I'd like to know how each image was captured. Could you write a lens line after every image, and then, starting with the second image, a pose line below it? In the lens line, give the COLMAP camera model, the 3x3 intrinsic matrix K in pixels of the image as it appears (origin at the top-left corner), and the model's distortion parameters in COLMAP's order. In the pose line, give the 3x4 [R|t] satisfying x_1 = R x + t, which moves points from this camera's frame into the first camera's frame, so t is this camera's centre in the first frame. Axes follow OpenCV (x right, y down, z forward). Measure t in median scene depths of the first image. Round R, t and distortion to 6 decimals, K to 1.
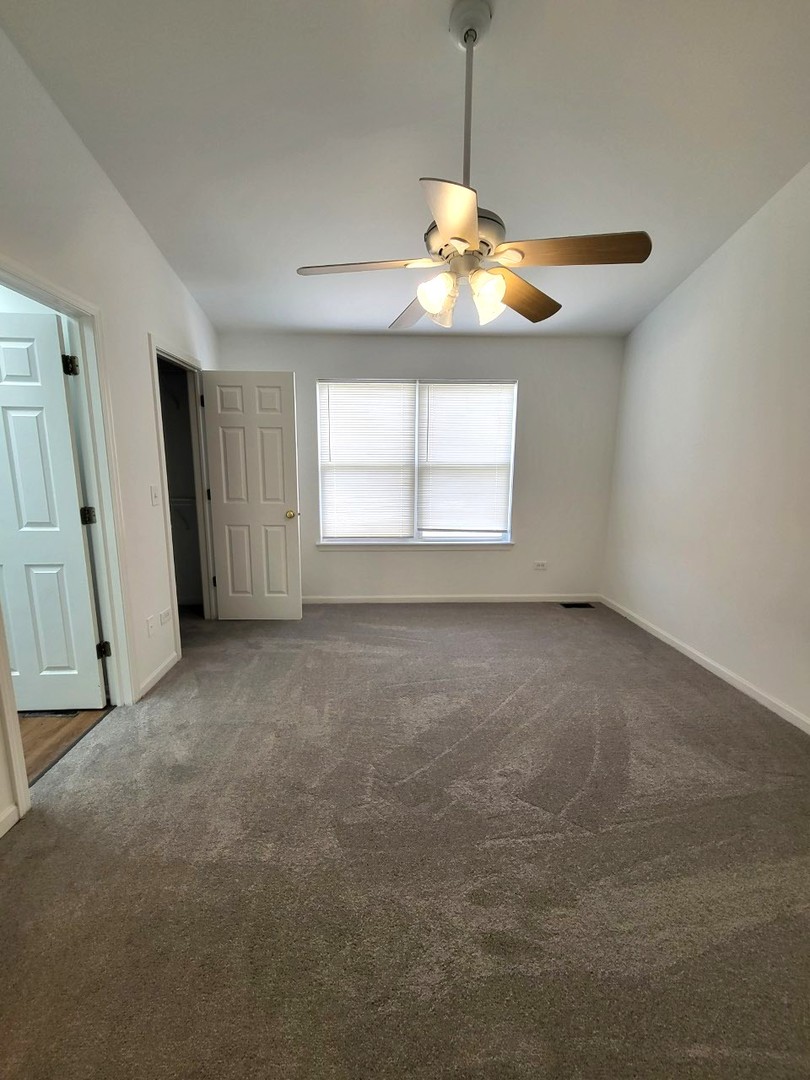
lens RADIAL K [[426.2, 0, 397.1], [0, 426.2, 533.0], [0, 0, 1]] dist [0.007230, -0.002731]
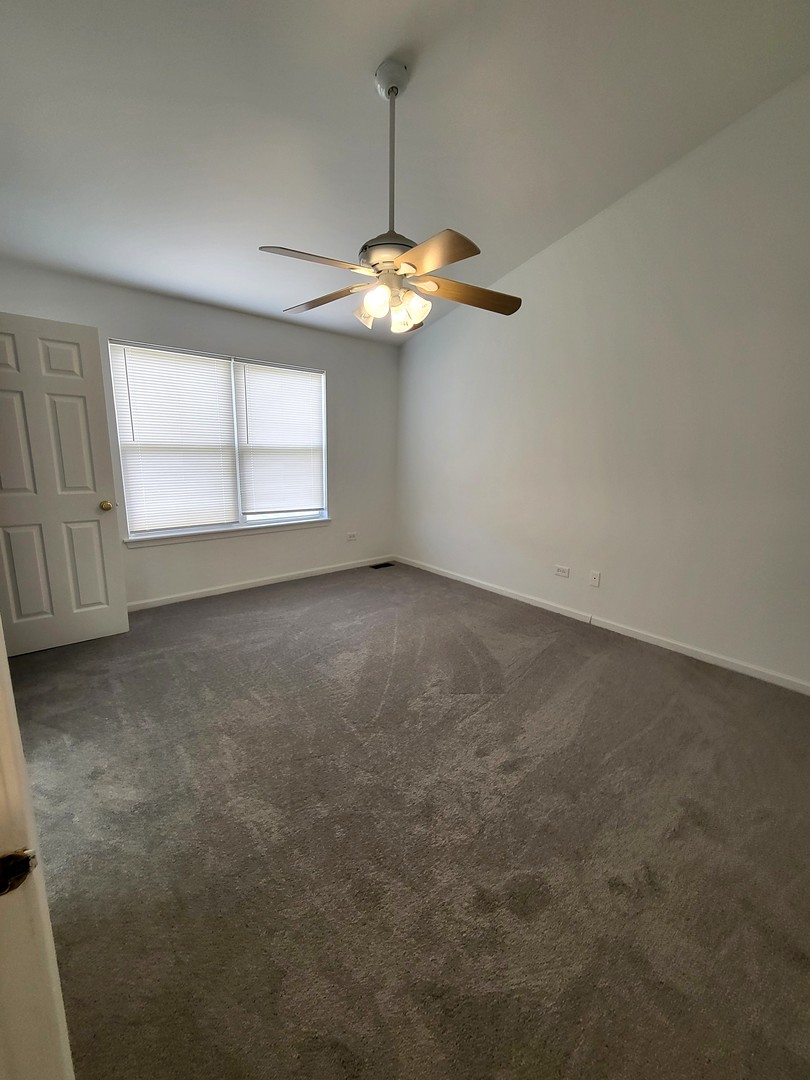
lens RADIAL K [[426.2, 0, 397.1], [0, 426.2, 533.0], [0, 0, 1]] dist [0.007230, -0.002731]
pose [[0.786438, -0.107936, 0.608165, -0.316203], [0.086309, 0.994157, 0.064833, 0.003098], [-0.611610, 0.001503, 0.791158, 0.017776]]
